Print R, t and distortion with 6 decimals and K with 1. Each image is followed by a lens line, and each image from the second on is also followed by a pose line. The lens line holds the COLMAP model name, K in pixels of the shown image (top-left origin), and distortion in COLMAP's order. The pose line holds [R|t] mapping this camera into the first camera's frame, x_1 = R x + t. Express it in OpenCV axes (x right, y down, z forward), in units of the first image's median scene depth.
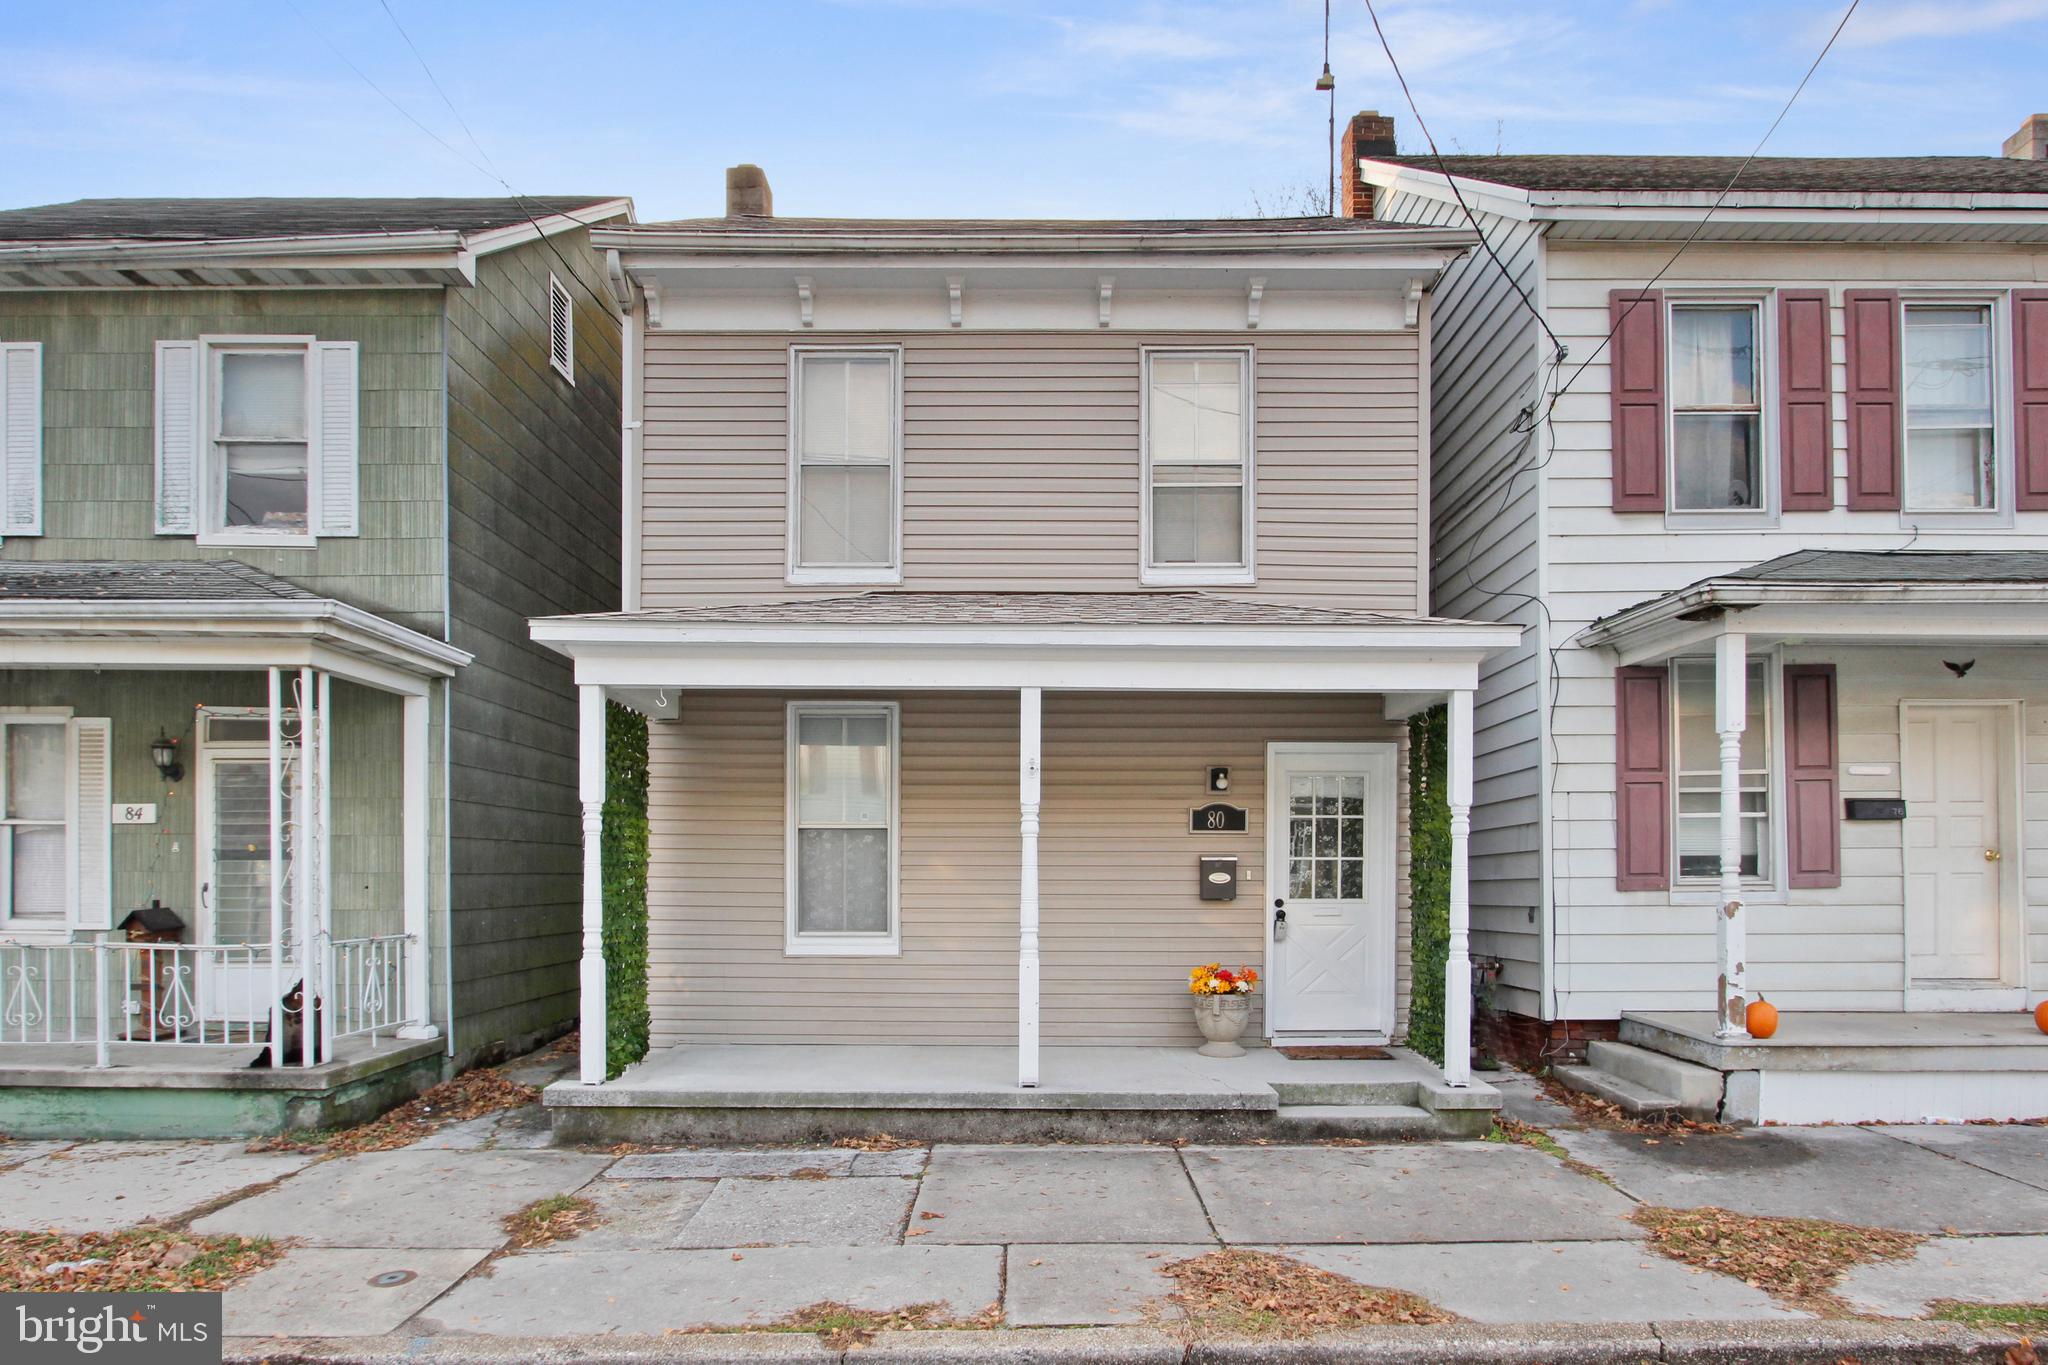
lens RADIAL K [[1158.4, 0, 1024.0], [0, 1158.4, 682.5], [0, 0, 1]] dist [-0.007800, 0.000324]
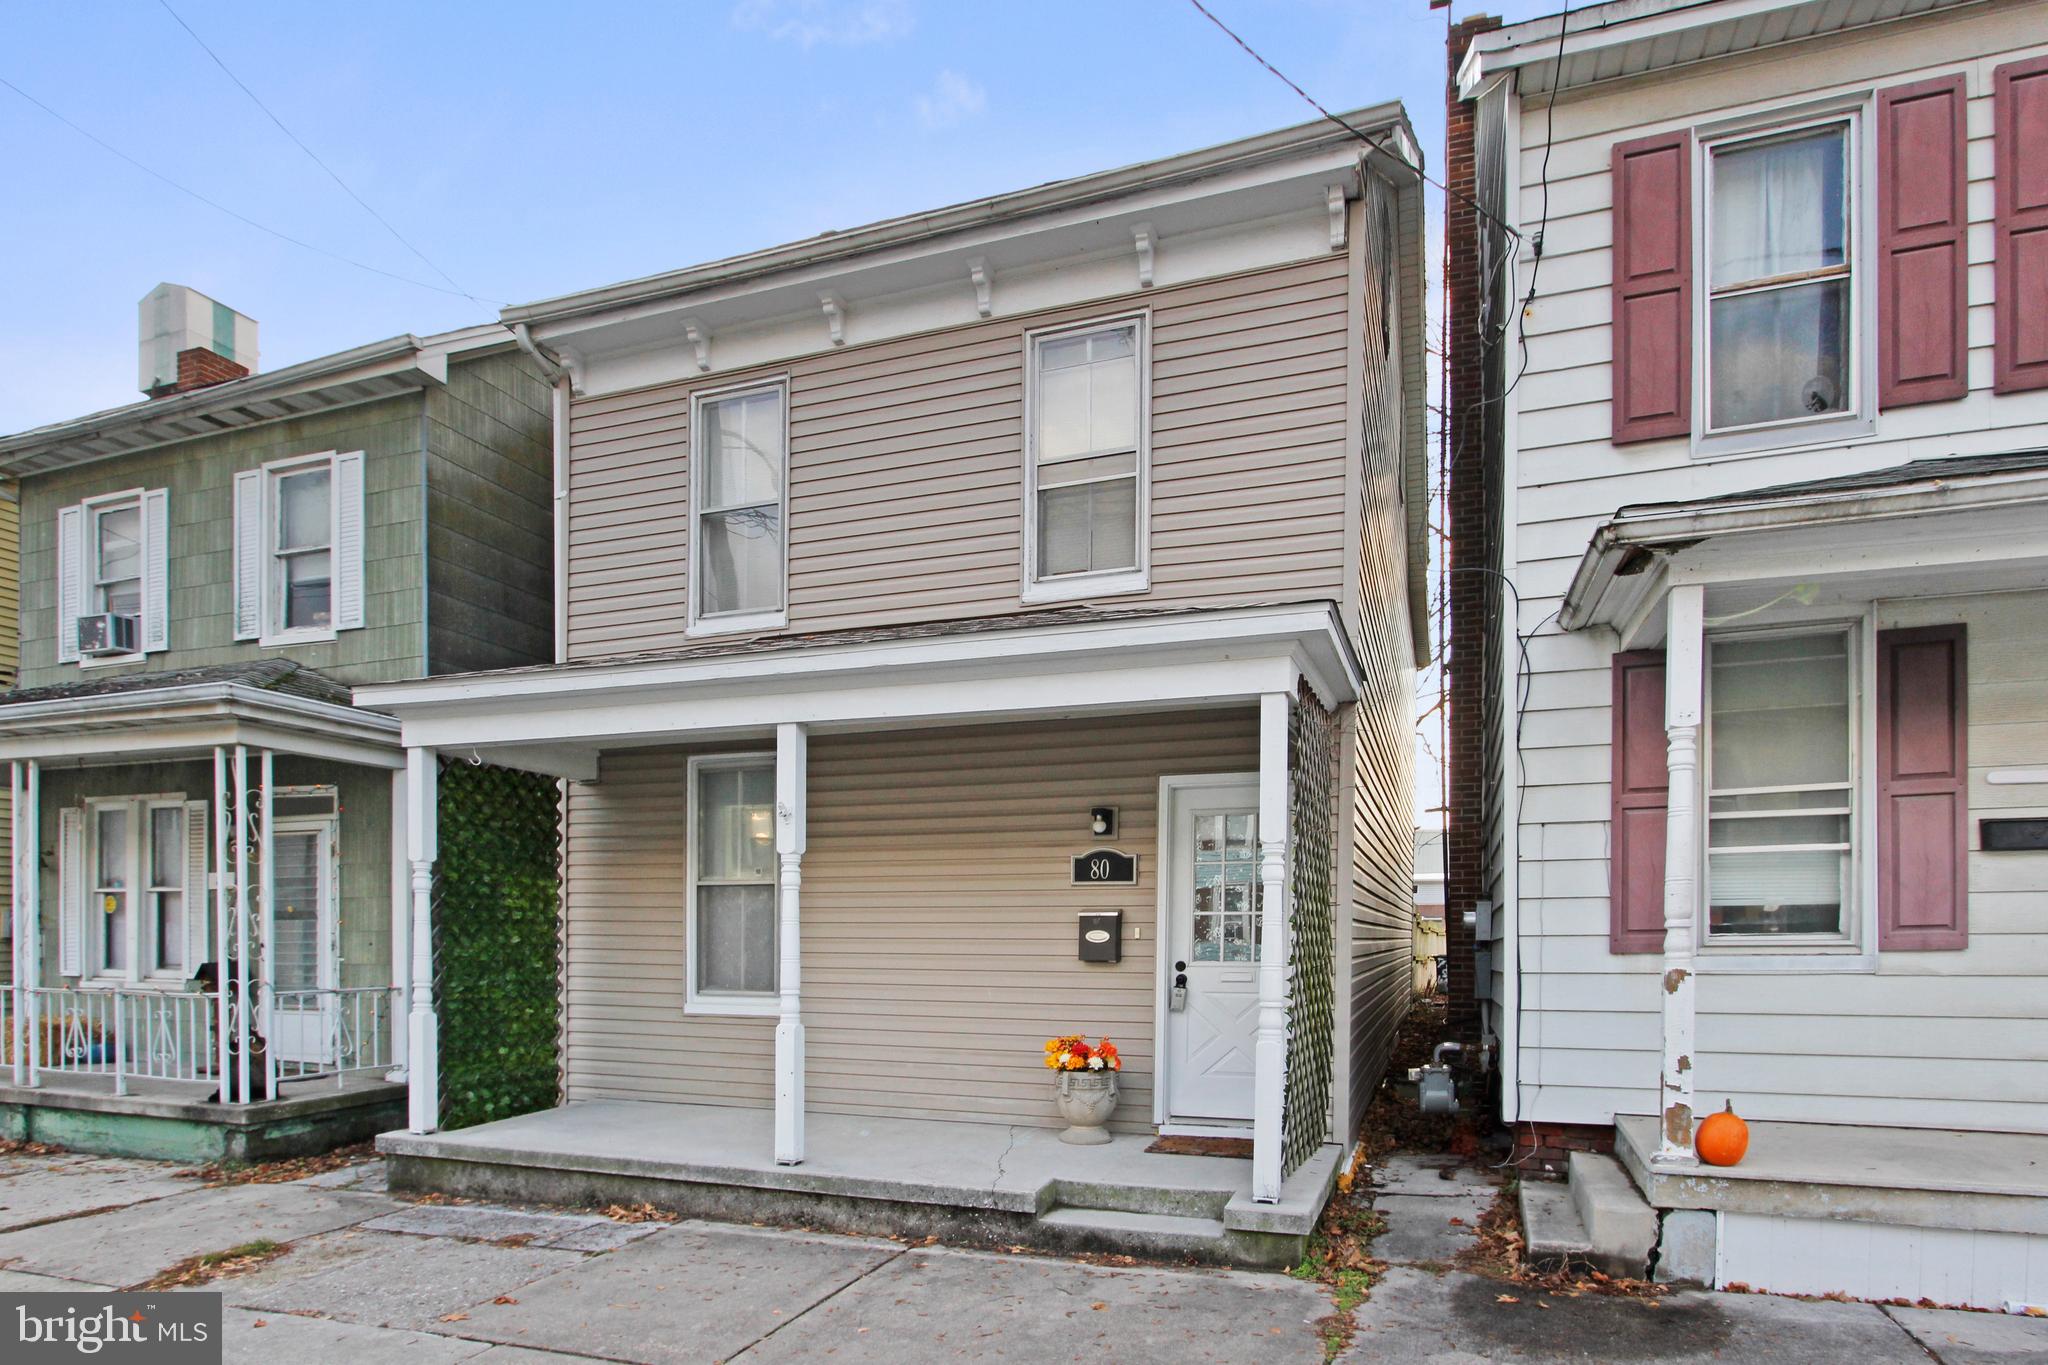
lens RADIAL K [[1129.4, 0, 1026.1], [0, 1129.4, 785.9], [0, 0, 1]] dist [-0.009594, 0.000357]
pose [[0.945836, -0.042150, -0.321898, 0.393569], [0.052318, 0.998366, 0.022999, 0.036000], [0.320403, -0.038595, 0.946495, 0.196712]]
